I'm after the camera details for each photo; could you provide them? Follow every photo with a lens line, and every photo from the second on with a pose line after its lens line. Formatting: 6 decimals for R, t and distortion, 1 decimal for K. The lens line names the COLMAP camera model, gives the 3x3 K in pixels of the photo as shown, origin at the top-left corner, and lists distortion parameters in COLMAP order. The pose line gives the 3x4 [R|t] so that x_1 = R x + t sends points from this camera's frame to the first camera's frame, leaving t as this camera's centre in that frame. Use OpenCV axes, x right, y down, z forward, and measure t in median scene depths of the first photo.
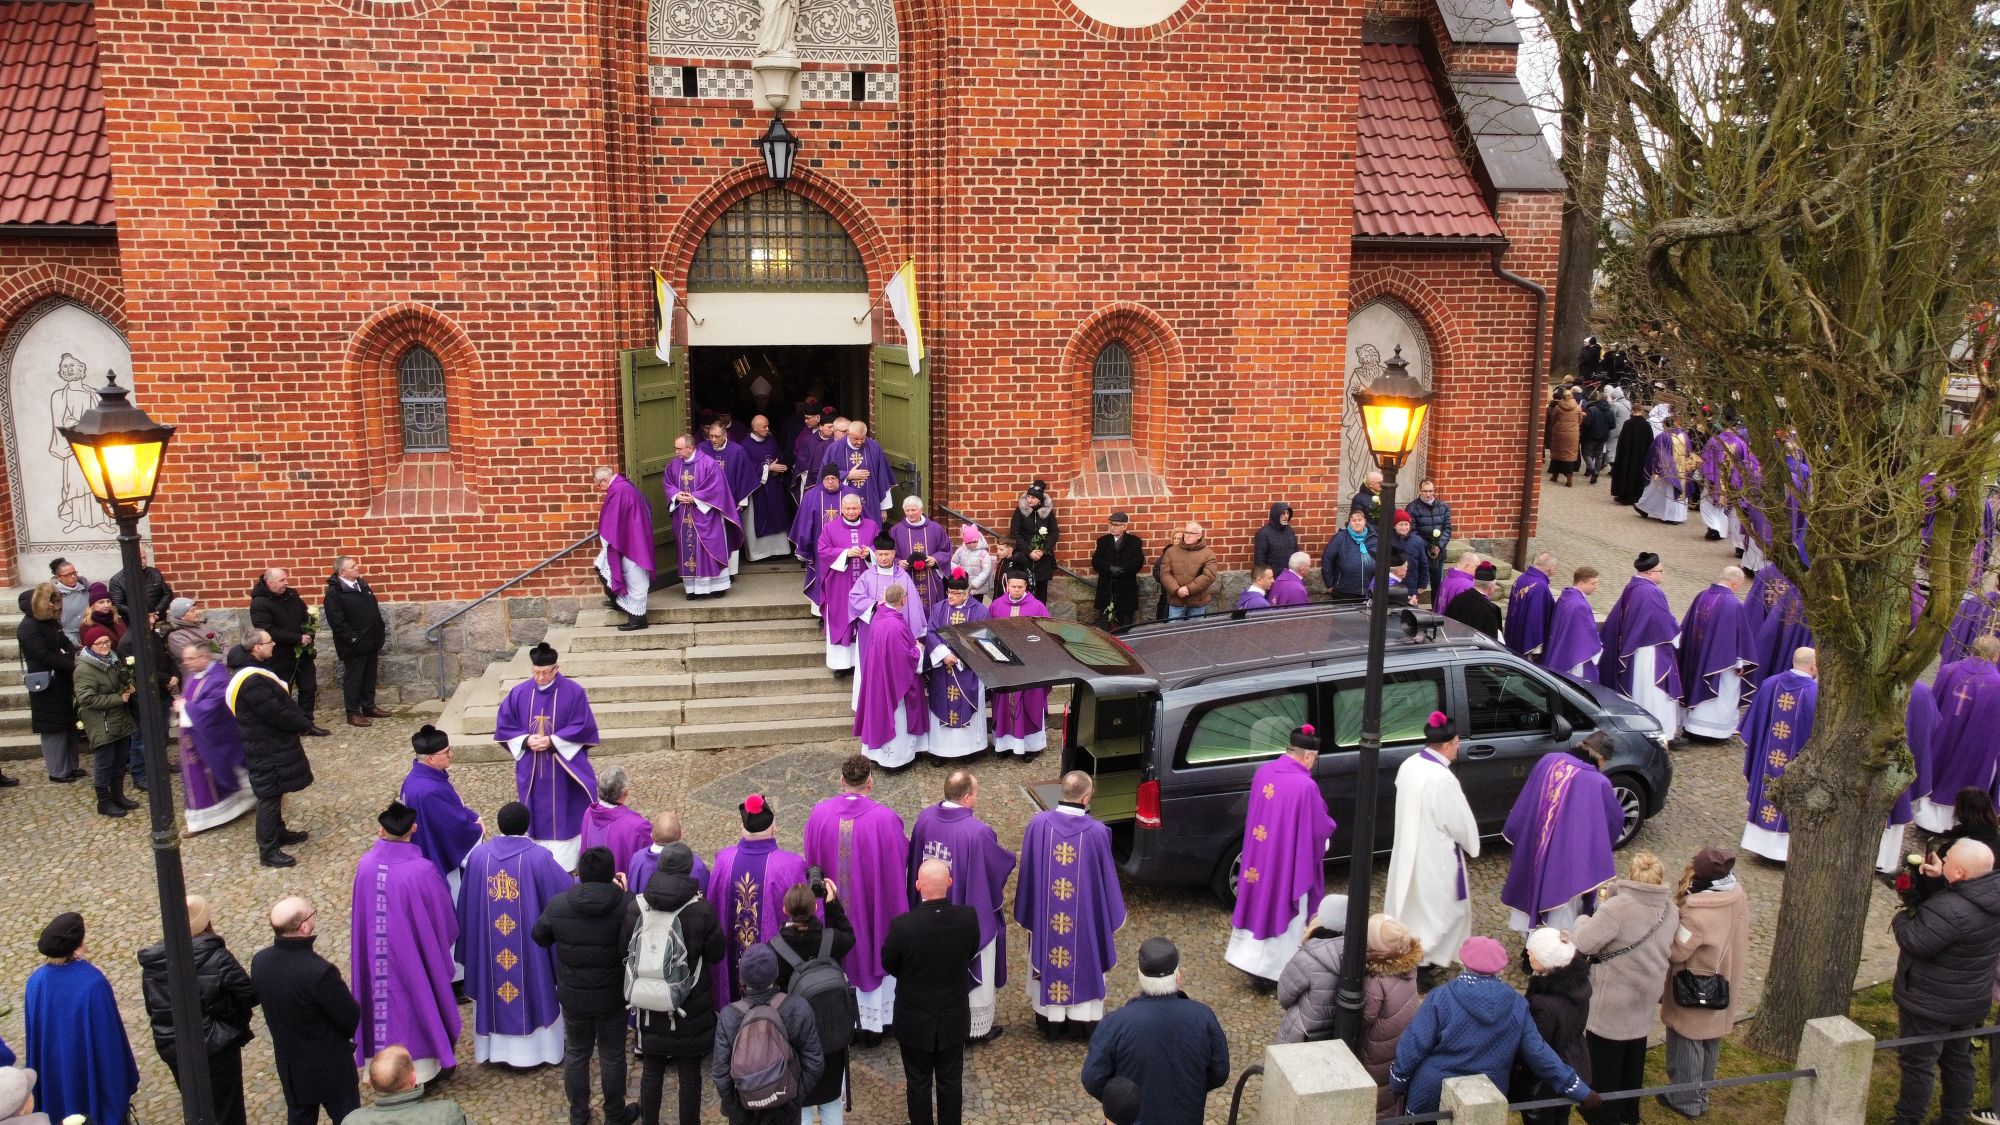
lens RADIAL K [[1512.4, 0, 1000.0], [0, 1512.4, 562.5], [0, 0, 1]] dist [0.010164, 0.002483]
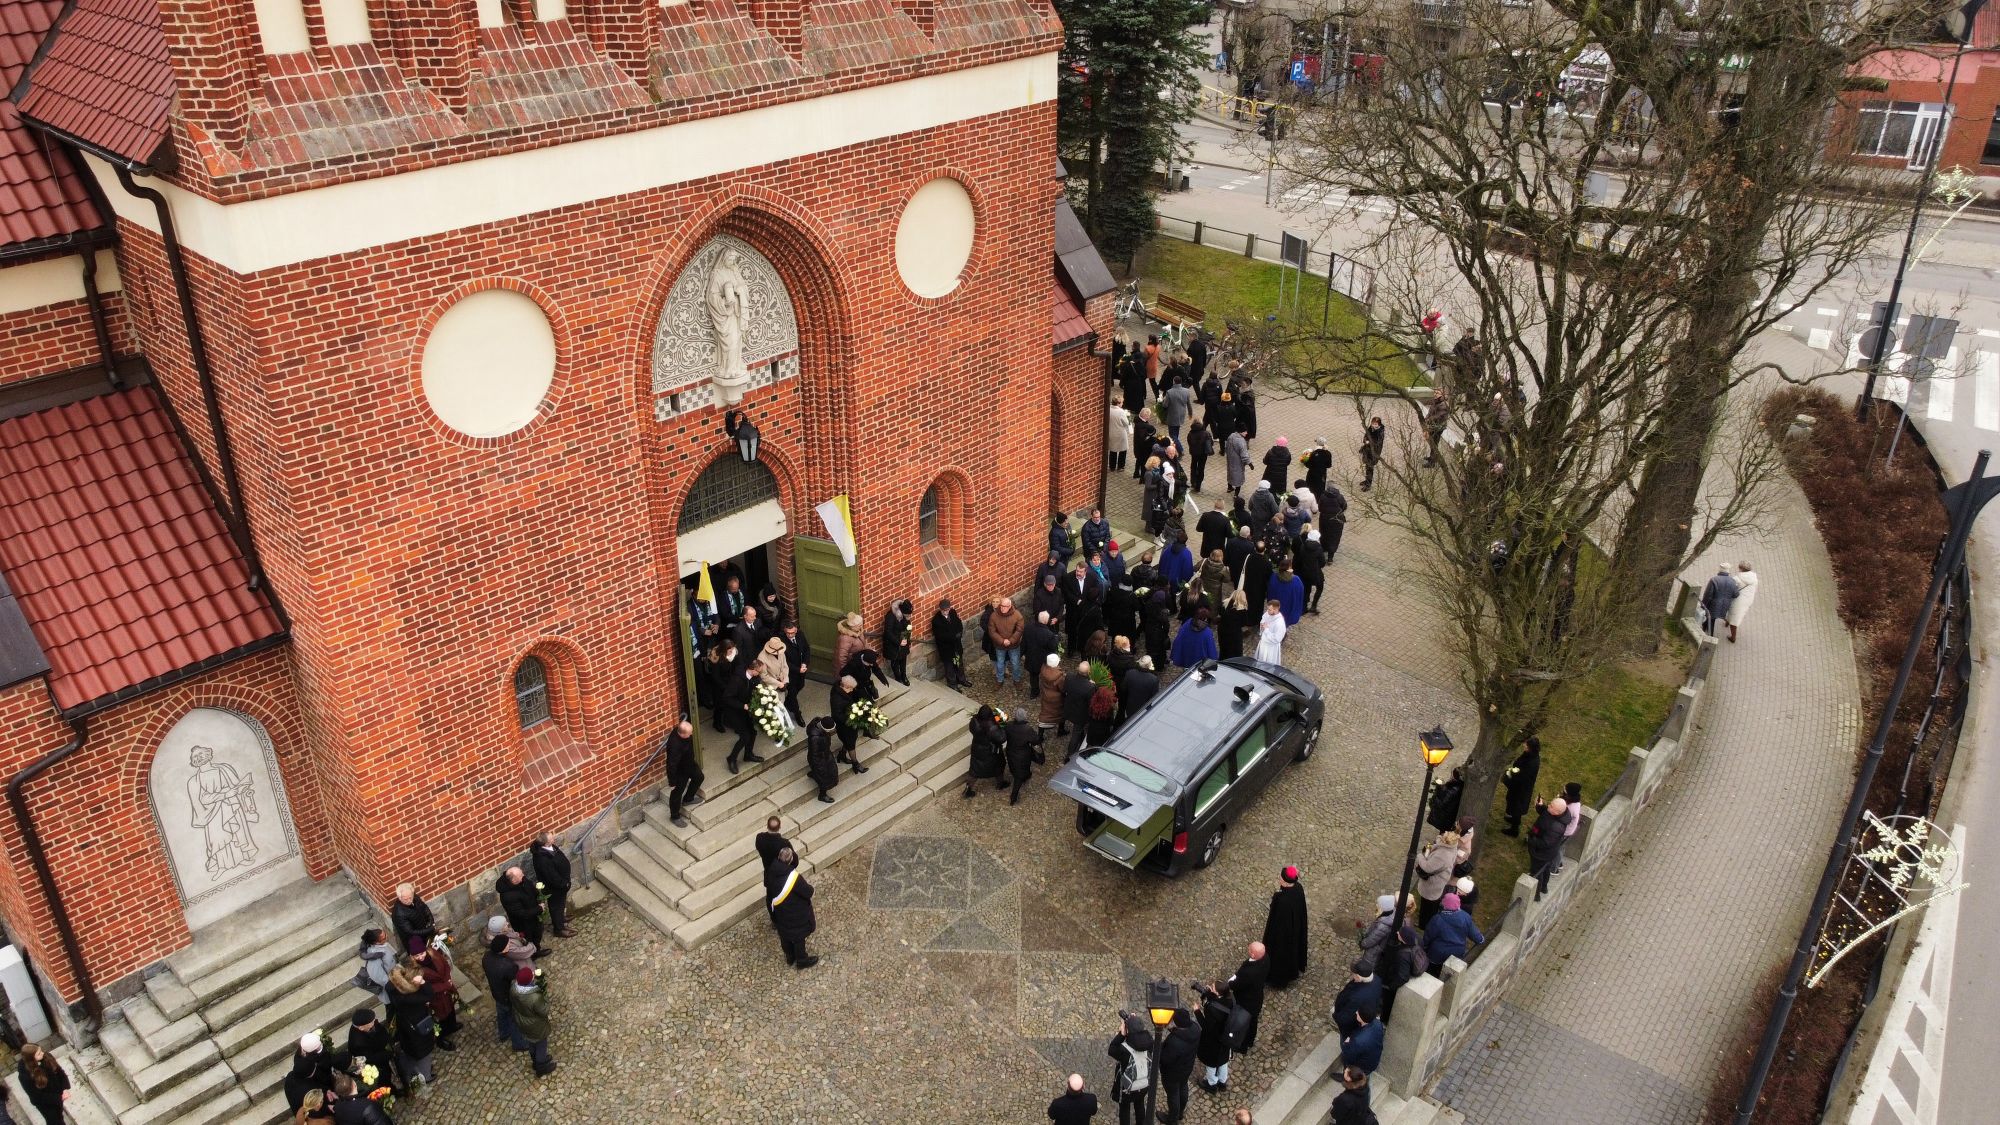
lens RADIAL K [[1512.4, 0, 1000.0], [0, 1512.4, 562.5], [0, 0, 1]] dist [0.010164, 0.002483]
pose [[0.806996, -0.276040, 0.522072, -0.695590], [0.113759, 0.940139, 0.321245, -0.574163], [-0.579497, -0.199853, 0.790090, -0.224158]]
